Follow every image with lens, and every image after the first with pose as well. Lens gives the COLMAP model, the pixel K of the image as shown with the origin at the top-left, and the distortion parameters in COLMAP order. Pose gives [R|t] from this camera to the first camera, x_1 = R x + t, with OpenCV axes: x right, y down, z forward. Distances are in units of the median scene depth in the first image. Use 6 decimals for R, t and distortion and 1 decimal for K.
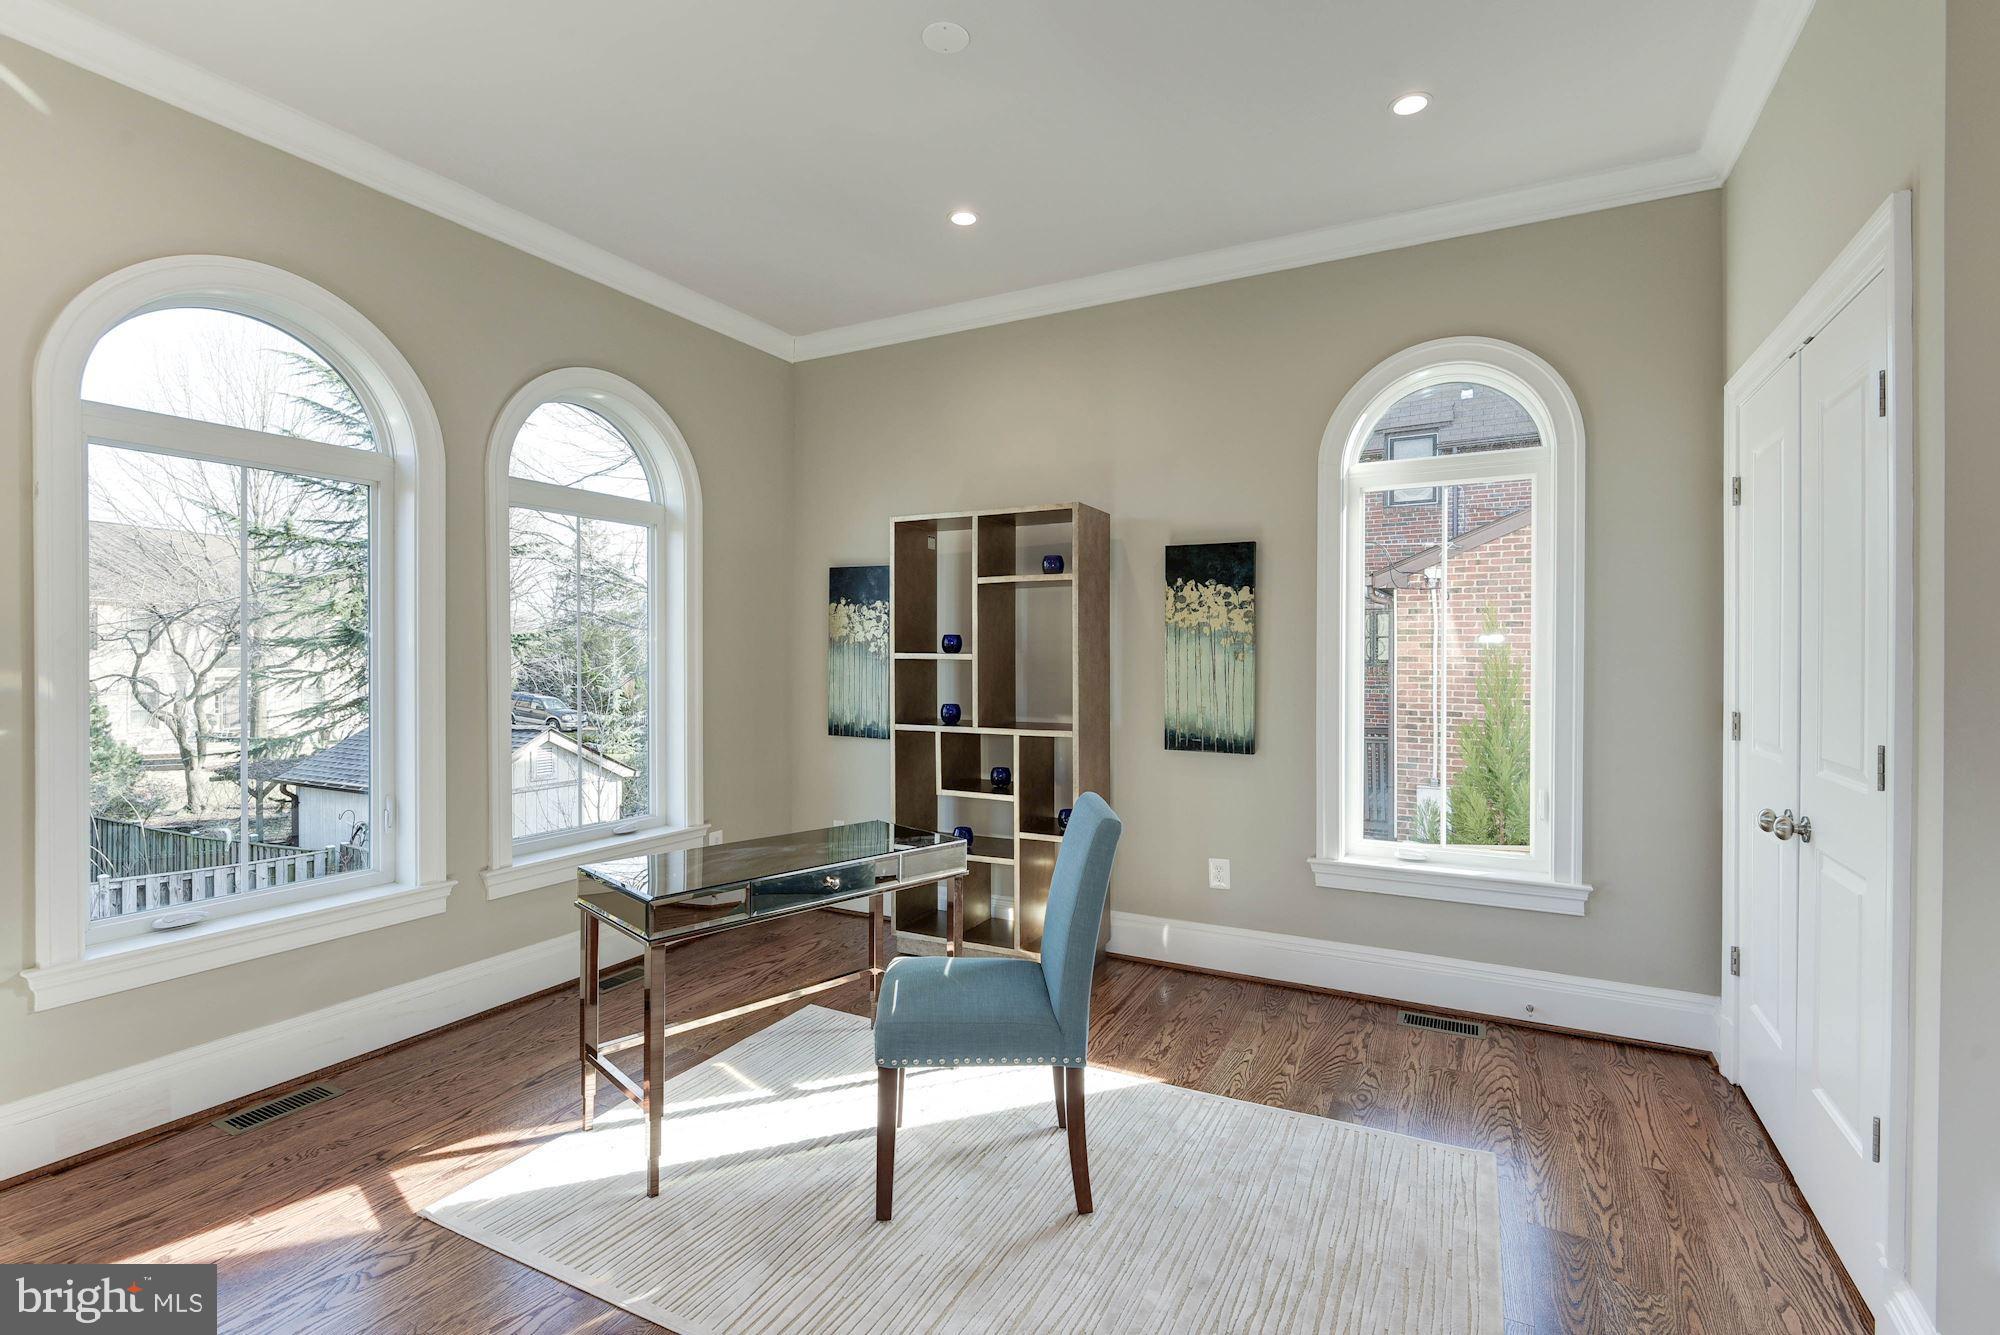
lens RADIAL K [[927.3, 0, 999.8], [0, 927.3, 656.5], [0, 0, 1]] dist [0.000193, -0.002217]
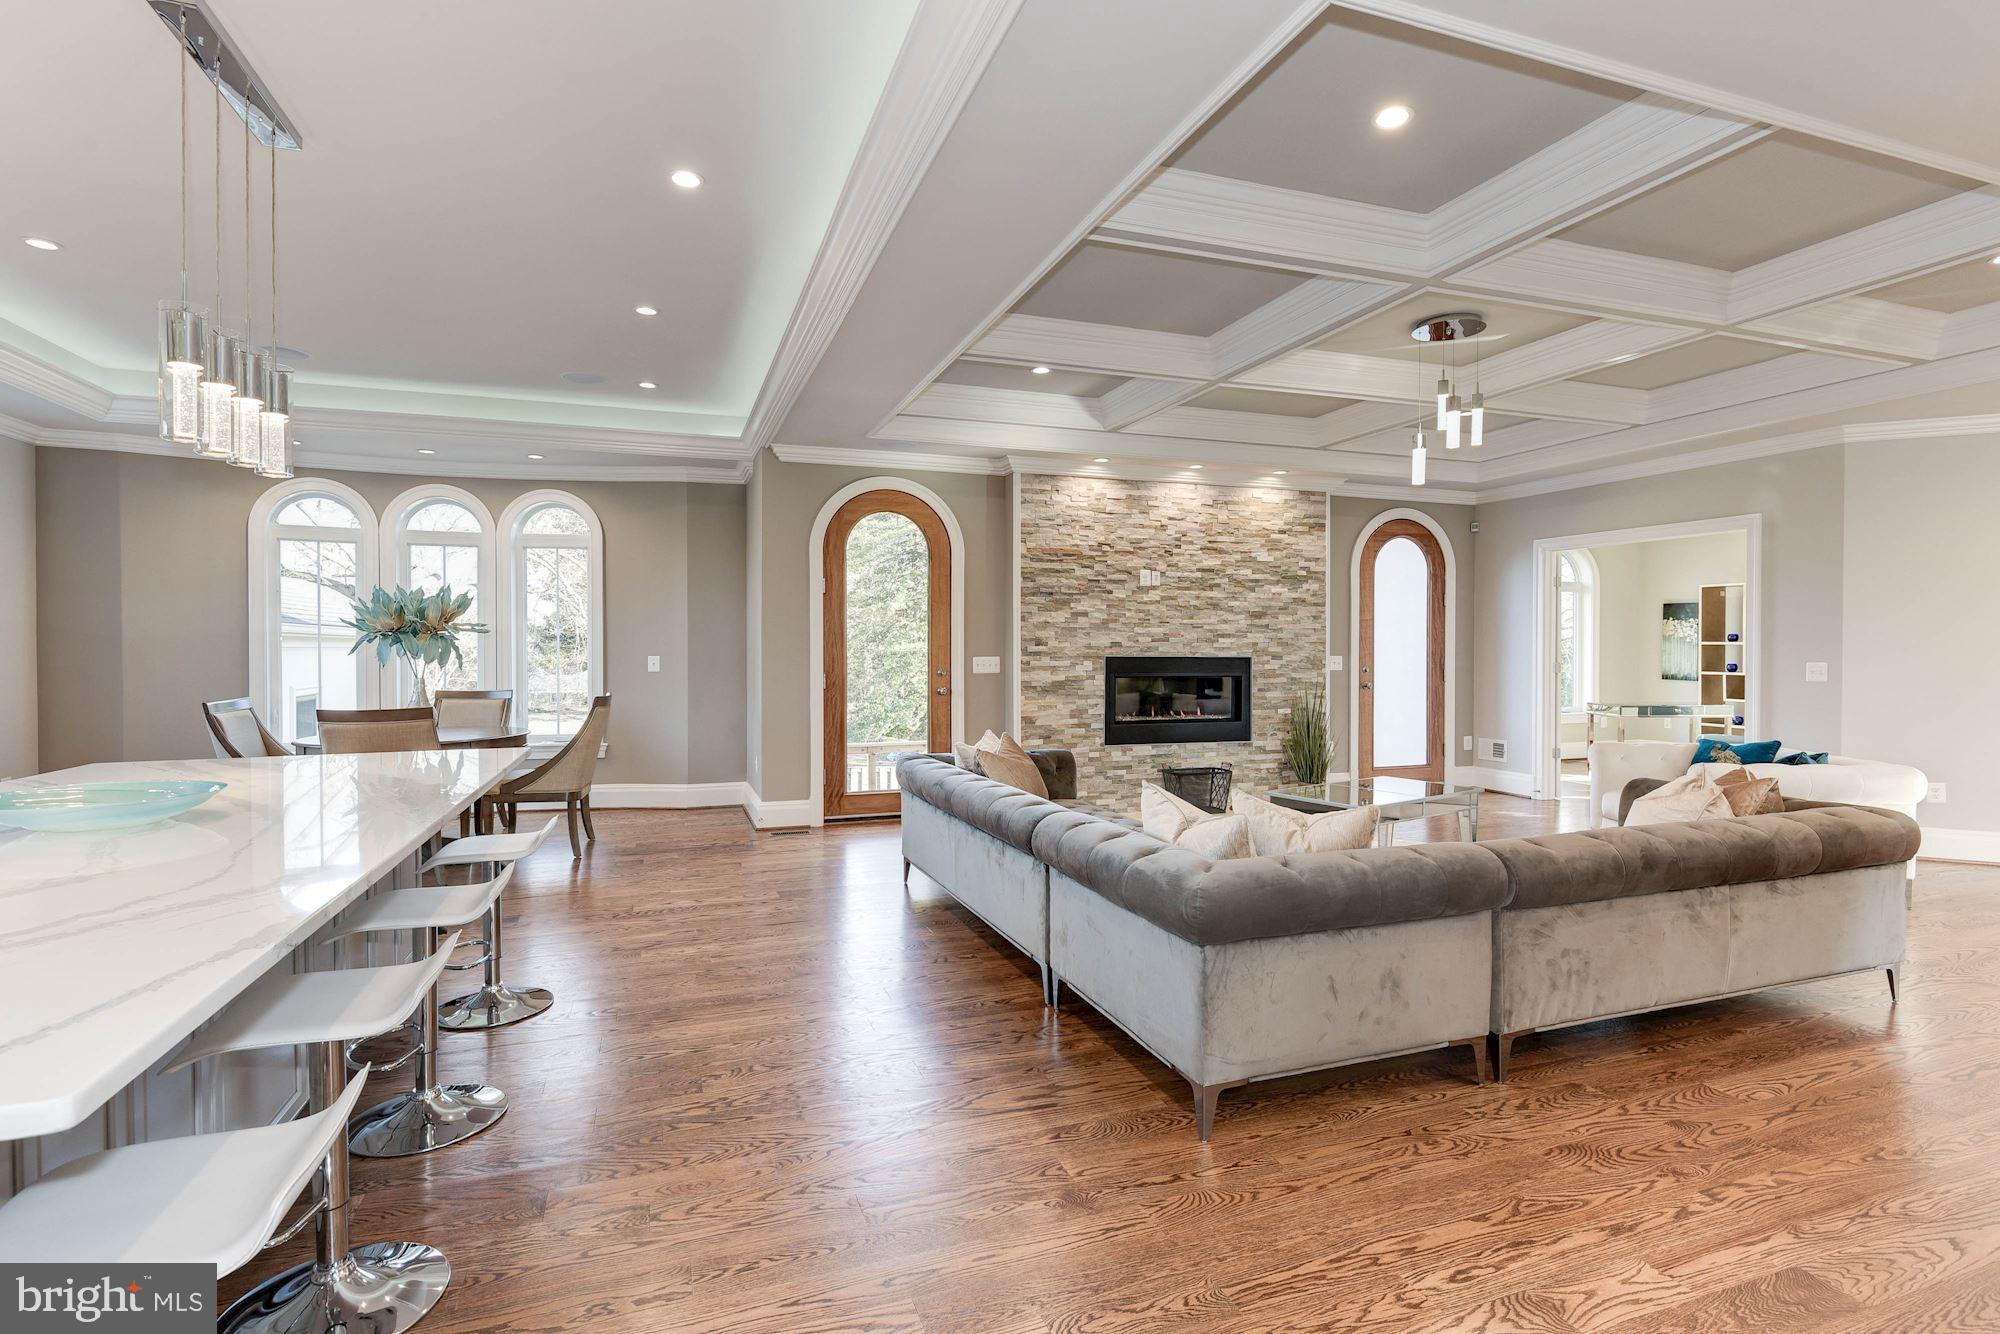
lens RADIAL K [[927.3, 0, 979.2], [0, 927.3, 649.9], [0, 0, 1]] dist [0.000193, -0.002217]
pose [[0.725884, 0.002007, -0.687814, 0.171259], [-0.003763, 0.999992, -0.001054, 0.026138], [0.687807, 0.003354, 0.725886, -1.942175]]
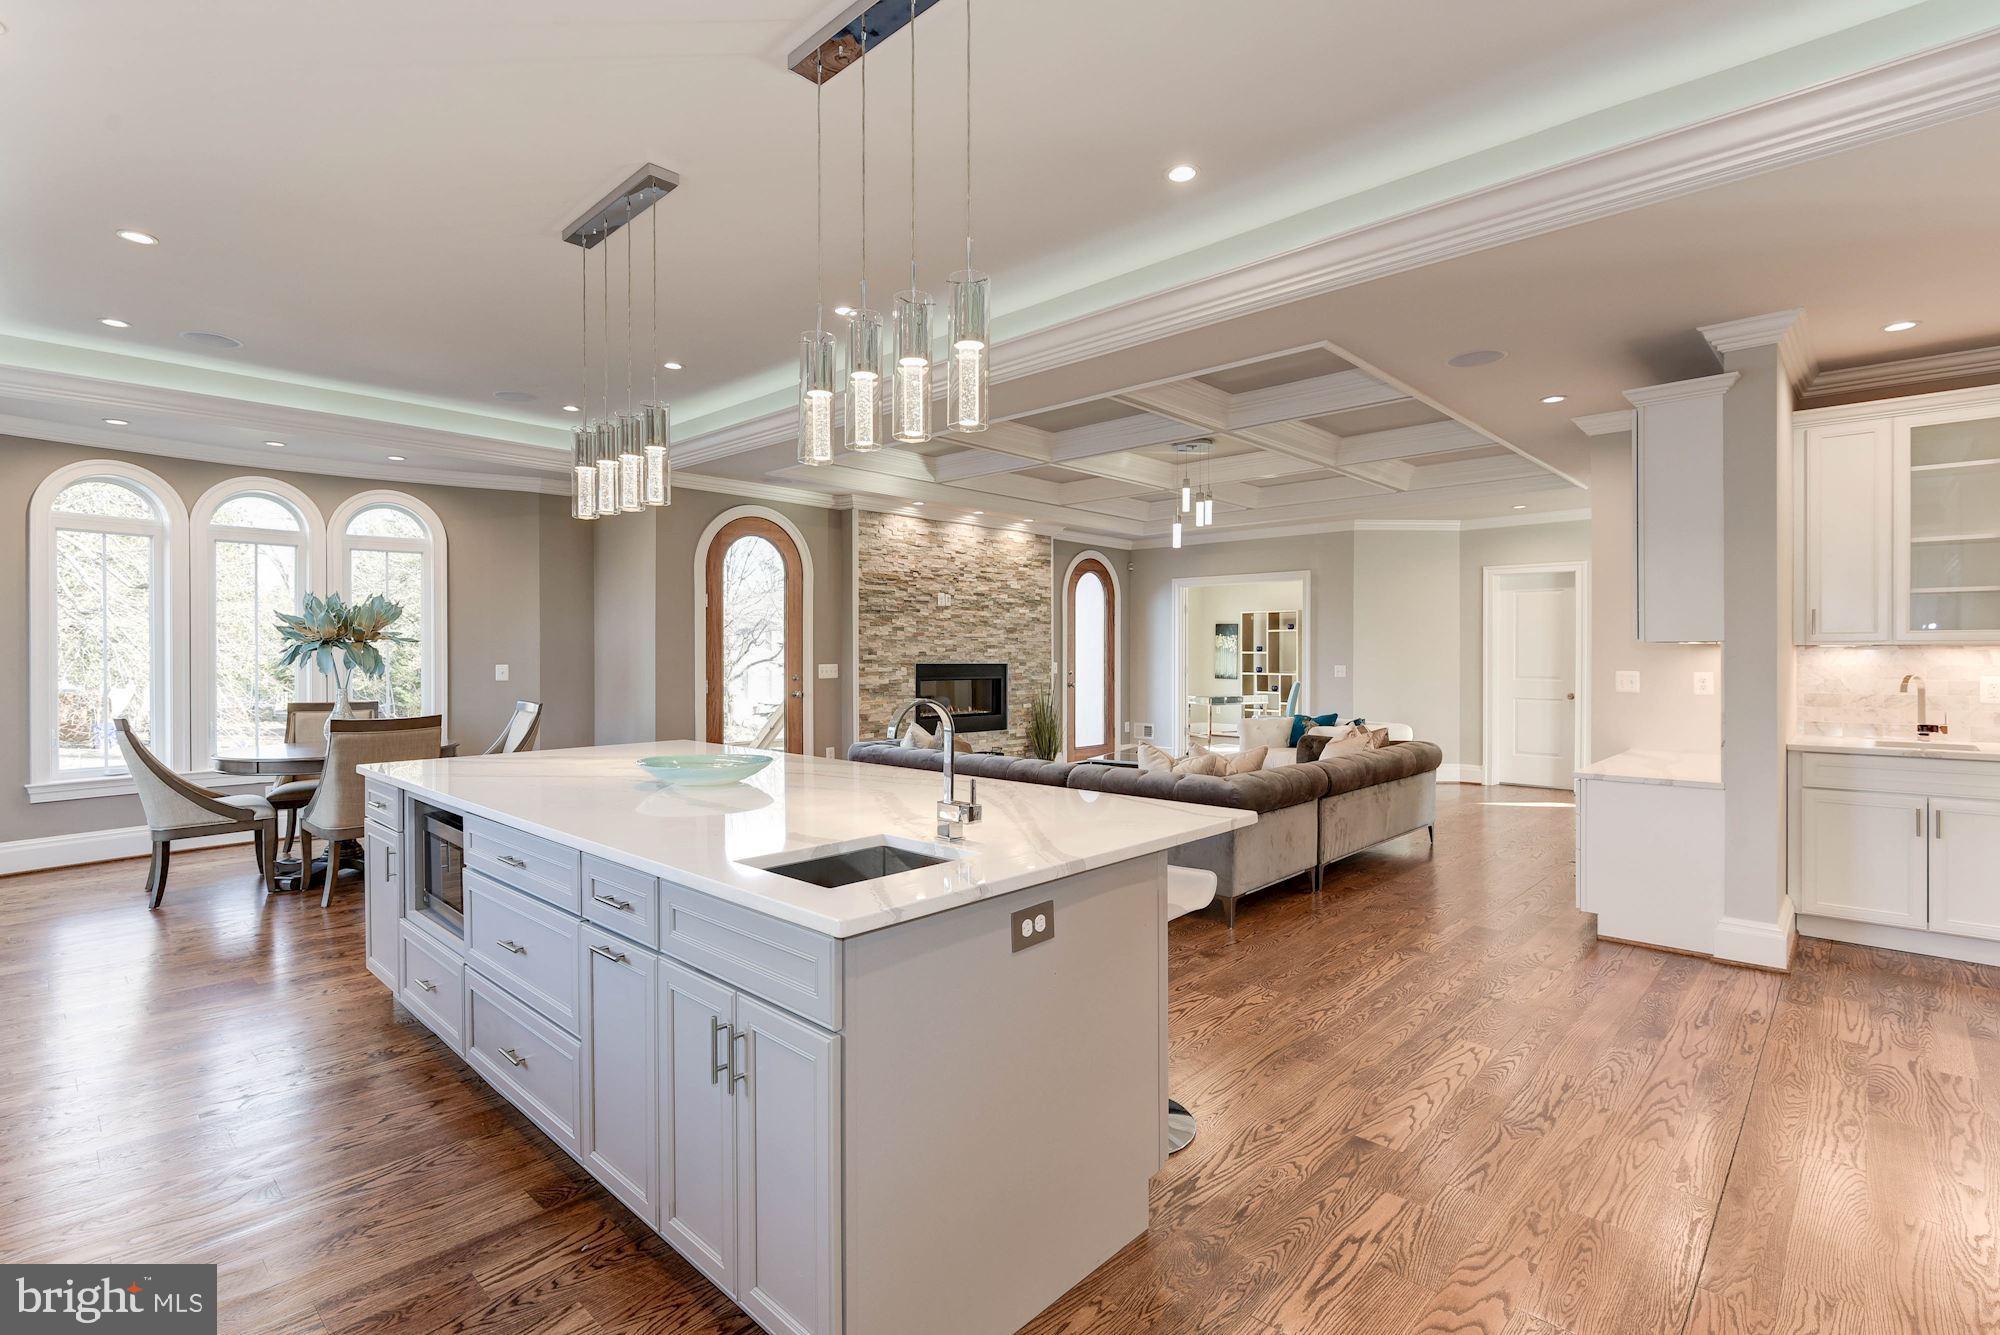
lens RADIAL K [[927.3, 0, 1006.6], [0, 927.3, 657.9], [0, 0, 1]] dist [0.000193, -0.002217]
pose [[0.964294, 0.002347, -0.264824, -0.044731], [-0.002741, 0.999996, -0.001117, 0.024974], [0.264820, 0.001803, 0.964296, -2.412477]]
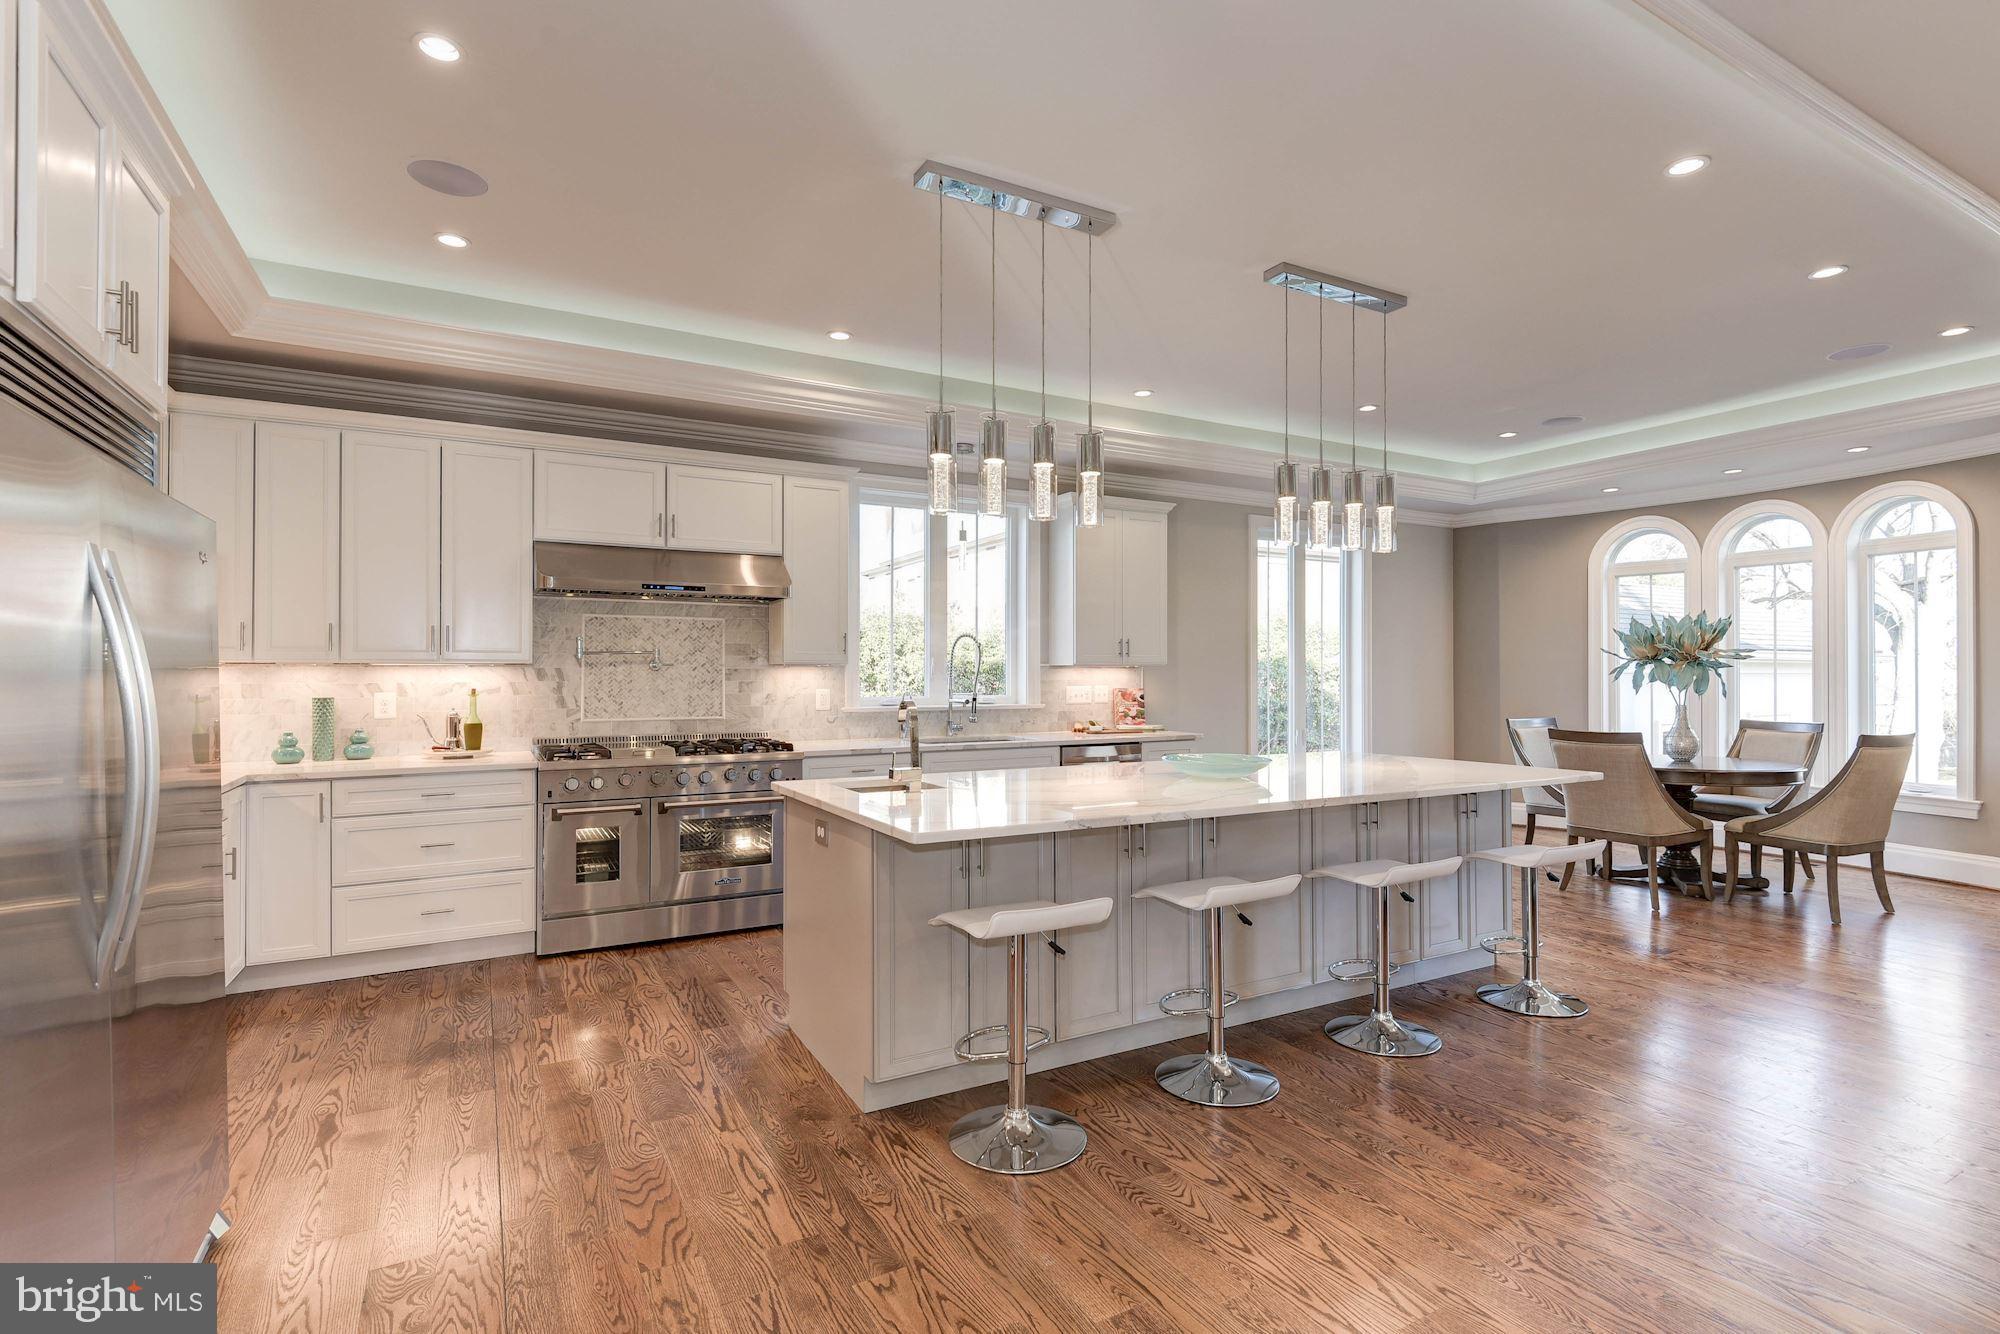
lens RADIAL K [[927.3, 0, 1014.6], [0, 927.3, 666.7], [0, 0, 1]] dist [0.000193, -0.002217]
pose [[-0.532305, -0.005000, -0.846538, 0.309884], [-0.005038, 0.999984, -0.002738, 0.021090], [0.846537, 0.002807, -0.532322, -1.652396]]
